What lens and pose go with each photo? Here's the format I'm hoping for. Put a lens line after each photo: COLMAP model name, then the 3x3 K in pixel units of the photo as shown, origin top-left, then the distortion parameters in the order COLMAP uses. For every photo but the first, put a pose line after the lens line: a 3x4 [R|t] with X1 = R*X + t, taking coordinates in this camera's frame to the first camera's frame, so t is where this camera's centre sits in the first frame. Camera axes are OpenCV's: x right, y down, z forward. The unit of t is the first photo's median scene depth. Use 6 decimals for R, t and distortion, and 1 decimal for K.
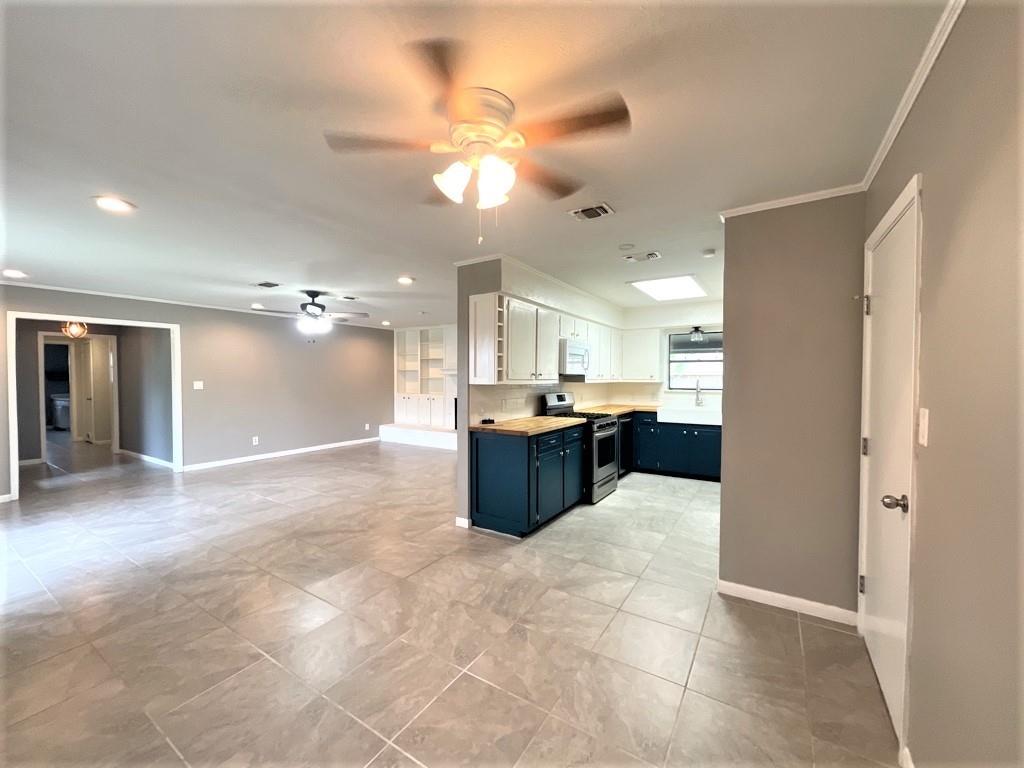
lens RADIAL K [[413.1, 0, 506.9], [0, 413.1, 385.4], [0, 0, 1]] dist [-0.000438, 0.000190]
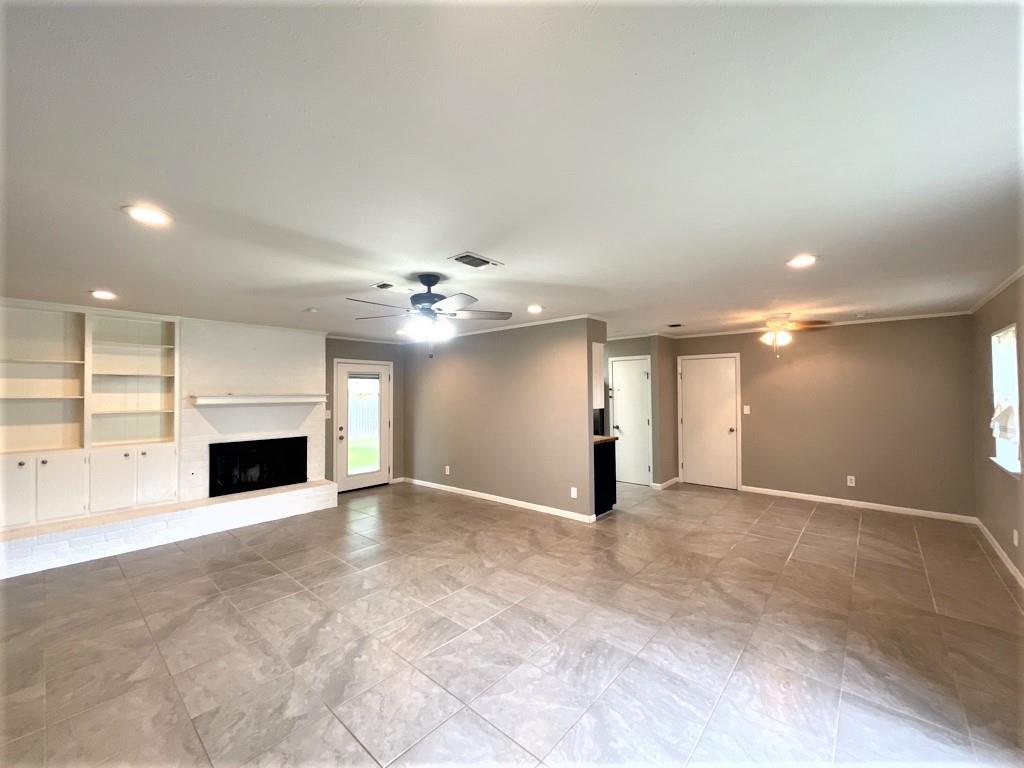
lens RADIAL K [[415.1, 0, 507.8], [0, 415.1, 384.7], [0, 0, 1]] dist [-0.000639, 0.000790]
pose [[0.148897, 0.015644, 0.988729, -1.066517], [0.033176, 0.999233, -0.020807, -0.045502], [-0.988296, 0.035900, 0.148264, 0.796166]]
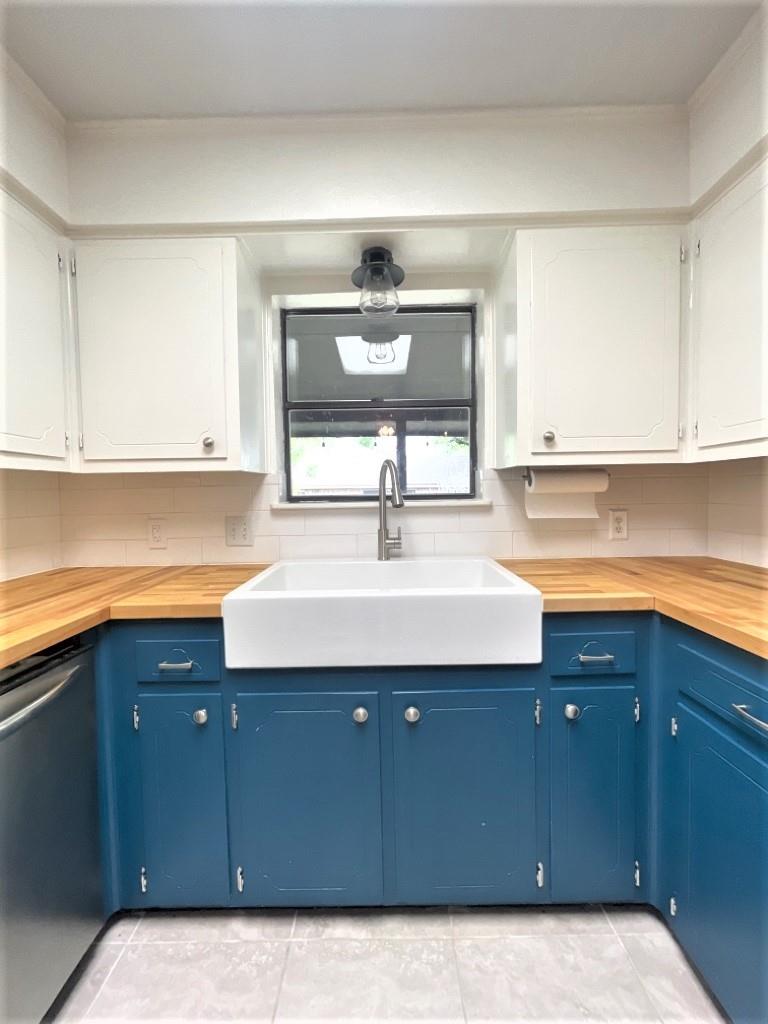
lens RADIAL K [[413.1, 0, 385.3], [0, 413.1, 506.9], [0, 0, 1]] dist [-0.000438, 0.000190]
pose [[0.838745, -0.029989, 0.543699, 0.376421], [0.027847, 0.999538, 0.012172, 0.014470], [-0.543813, 0.004931, 0.839192, 0.927371]]
